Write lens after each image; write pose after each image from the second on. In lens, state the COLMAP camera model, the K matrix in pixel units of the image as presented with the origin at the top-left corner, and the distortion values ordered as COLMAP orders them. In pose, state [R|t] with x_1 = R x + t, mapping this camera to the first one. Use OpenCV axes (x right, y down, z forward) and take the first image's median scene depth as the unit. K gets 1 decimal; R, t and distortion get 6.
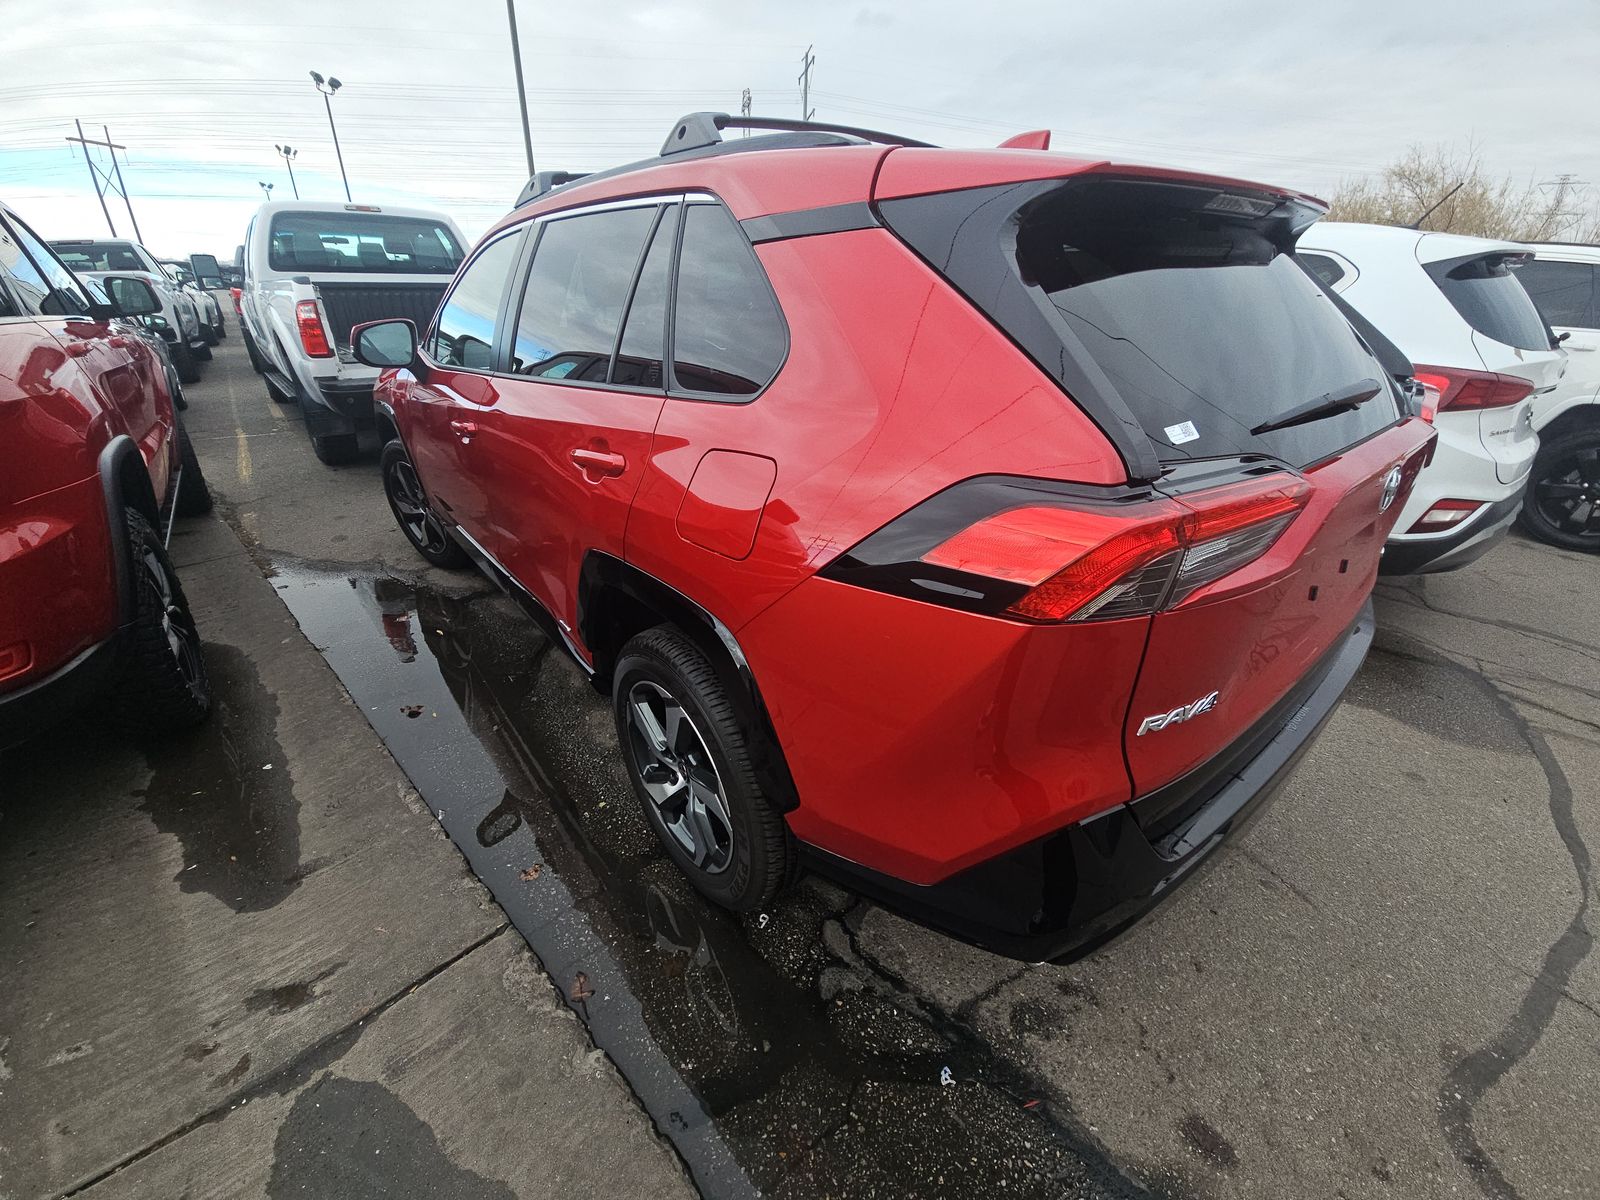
lens RADIAL K [[641.2, 0, 799.6], [0, 641.2, 600.9], [0, 0, 1]] dist [-0.000977, -0.000614]
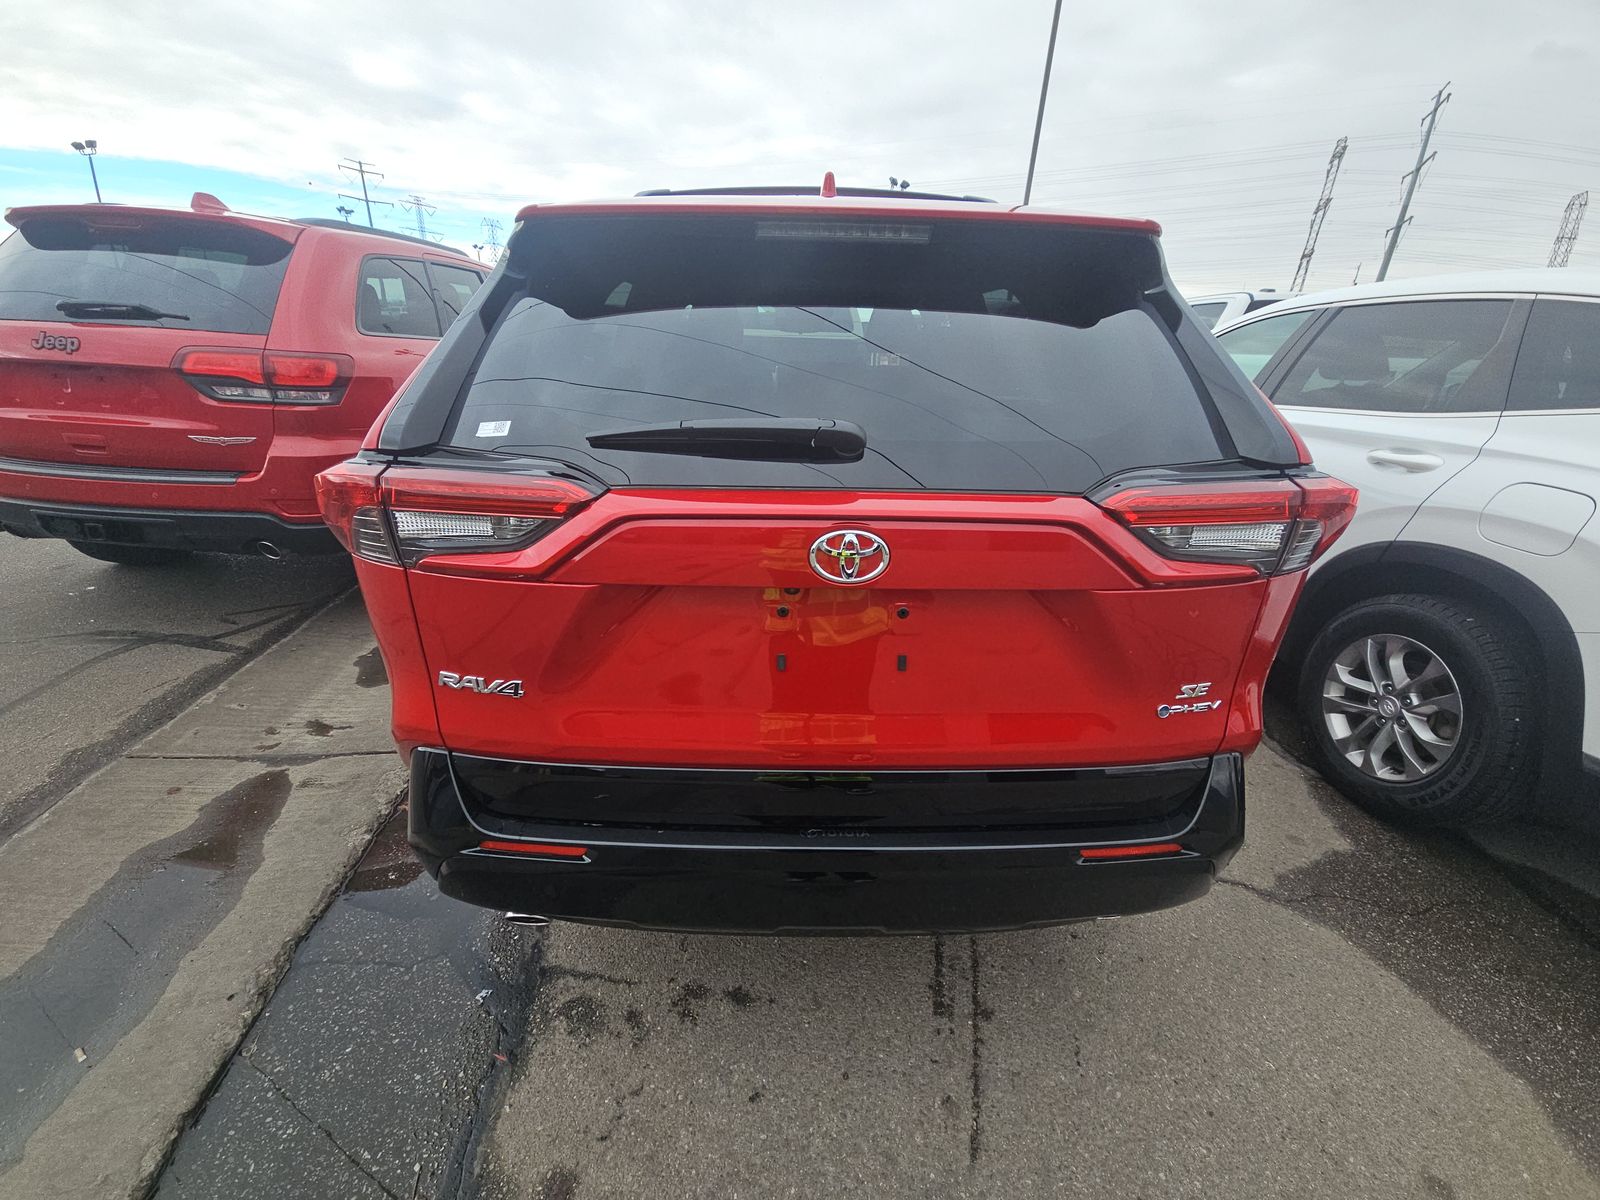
lens RADIAL K [[641.2, 0, 797.4], [0, 641.2, 600.7], [0, 0, 1]] dist [-0.000977, -0.000614]
pose [[0.789729, 0.251208, -0.559664, 1.085397], [-0.296751, 0.954904, 0.009874, -0.088918], [0.536905, 0.158283, 0.828661, 0.248556]]
